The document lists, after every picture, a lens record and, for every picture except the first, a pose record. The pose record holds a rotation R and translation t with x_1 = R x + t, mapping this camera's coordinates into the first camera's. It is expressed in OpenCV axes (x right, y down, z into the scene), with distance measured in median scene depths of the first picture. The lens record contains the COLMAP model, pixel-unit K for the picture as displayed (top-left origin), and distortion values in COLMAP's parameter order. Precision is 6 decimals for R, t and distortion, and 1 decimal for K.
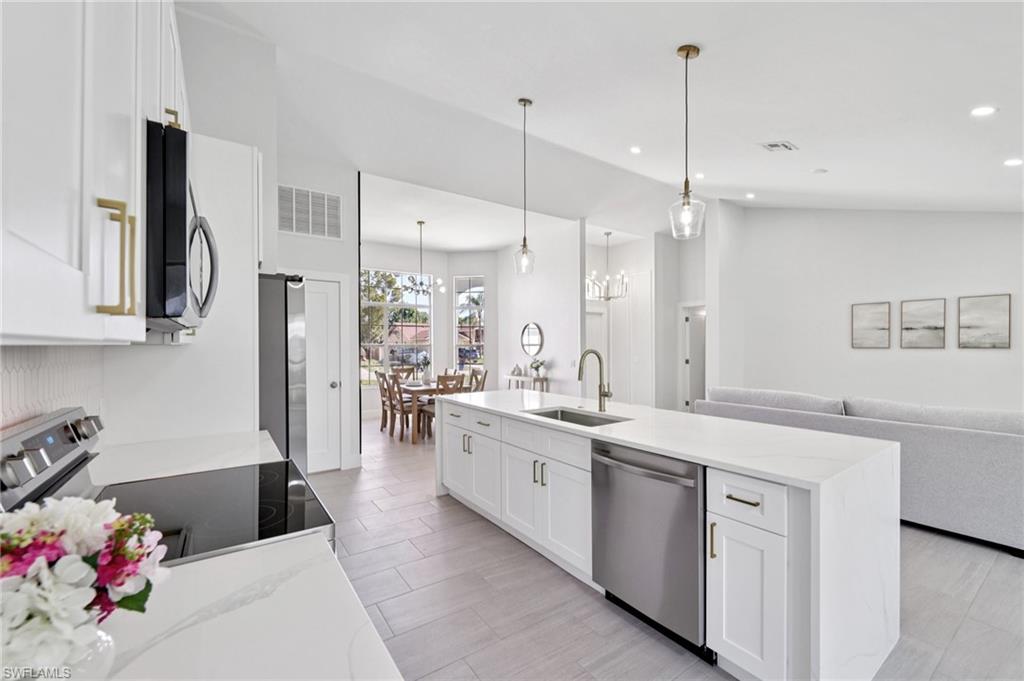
lens RADIAL K [[416.5, 0, 512.5], [0, 416.5, 343.6], [0, 0, 1]] dist [-0.000727, -0.000687]
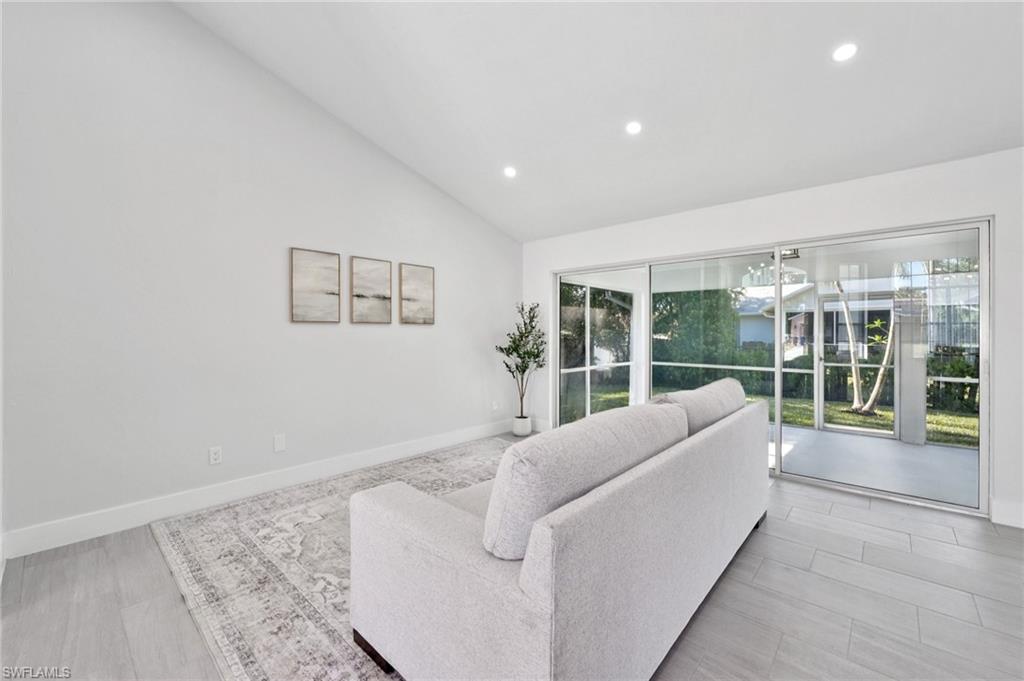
lens RADIAL K [[416.9, 0, 512.9], [0, 416.9, 330.0], [0, 0, 1]] dist [0.000525, -0.000058]
pose [[-0.235369, 0.003926, 0.971898, 0.203934], [-0.005427, 0.999971, -0.005354, 0.026402], [-0.971891, -0.006535, -0.235341, 0.964135]]
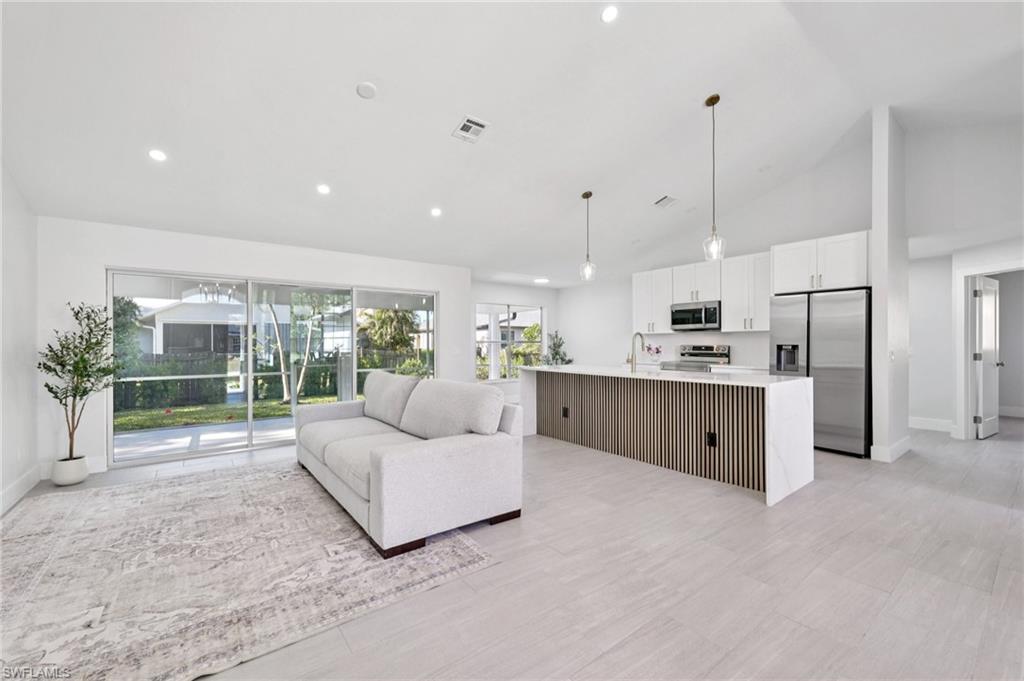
lens RADIAL K [[416.5, 0, 512.5], [0, 416.5, 343.6], [0, 0, 1]] dist [-0.000727, -0.000687]
pose [[-0.998250, 0.003960, -0.058998, 0.448674], [0.004076, 0.999990, -0.001840, 0.033326], [0.058991, -0.002078, -0.998256, 1.495171]]
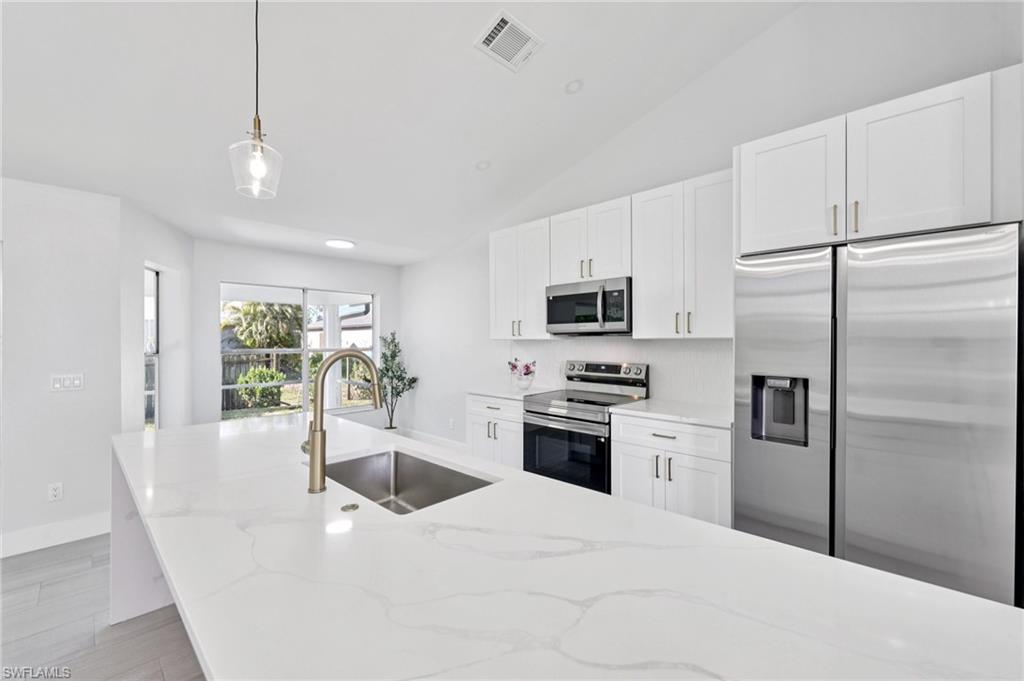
lens RADIAL K [[415.5, 0, 512.0], [0, 415.5, 340.5], [0, 0, 1]] dist [0.001989, 0.000056]
pose [[-0.978923, 0.003010, -0.204206, 0.061716], [0.003744, 0.999988, -0.003208, 0.002677], [0.204194, -0.003905, -0.978923, 0.871825]]
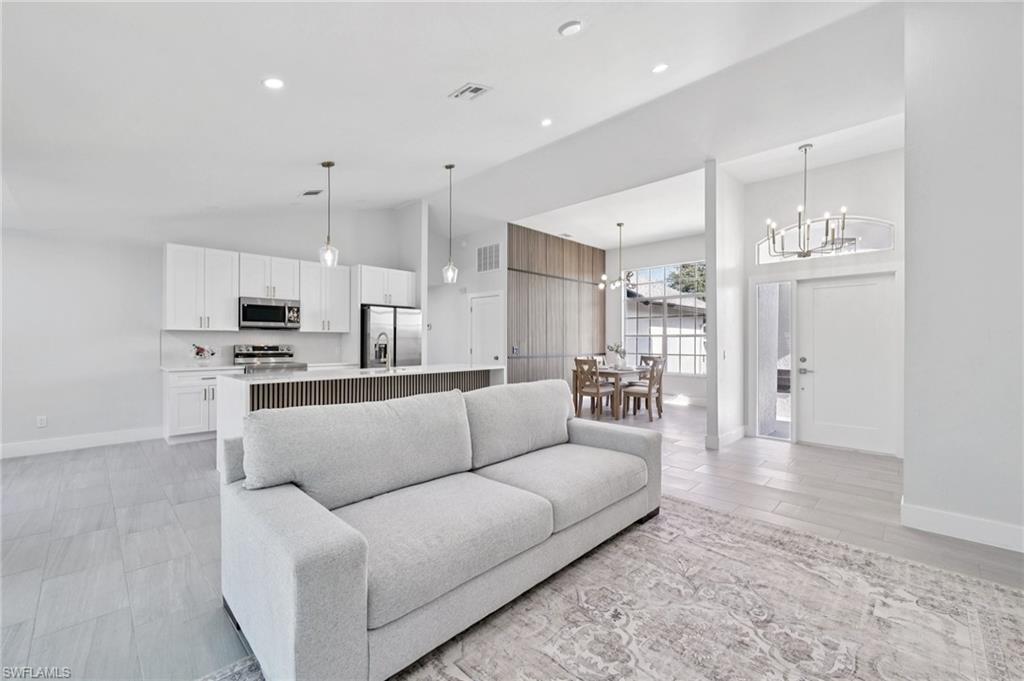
lens RADIAL K [[416.5, 0, 512.5], [0, 416.5, 343.6], [0, 0, 1]] dist [-0.000727, -0.000687]
pose [[0.195808, 0.006078, -0.980623, 1.118036], [0.002914, 0.999973, 0.006780, 0.027808], [0.980638, -0.004185, 0.195785, 0.682812]]
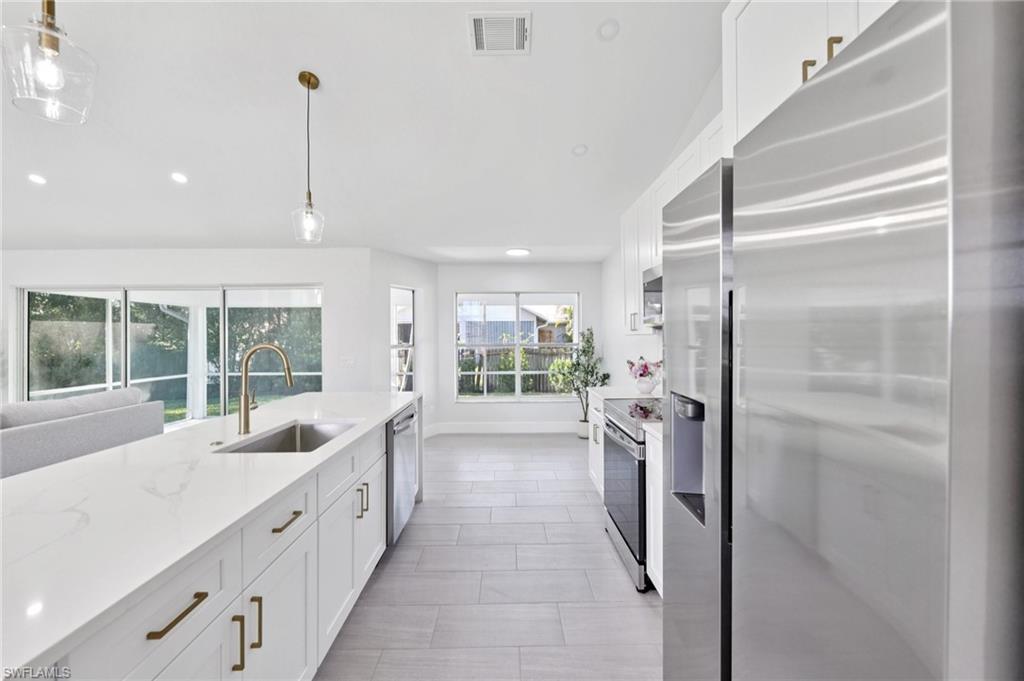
lens RADIAL K [[418.0, 0, 511.1], [0, 418.0, 335.8], [0, 0, 1]] dist [-0.001134, -0.000400]
pose [[-0.827468, 0.006794, 0.561472, -0.323078], [0.003707, 0.999971, -0.006637, 0.003911], [-0.561501, -0.003410, -0.827469, 0.783956]]
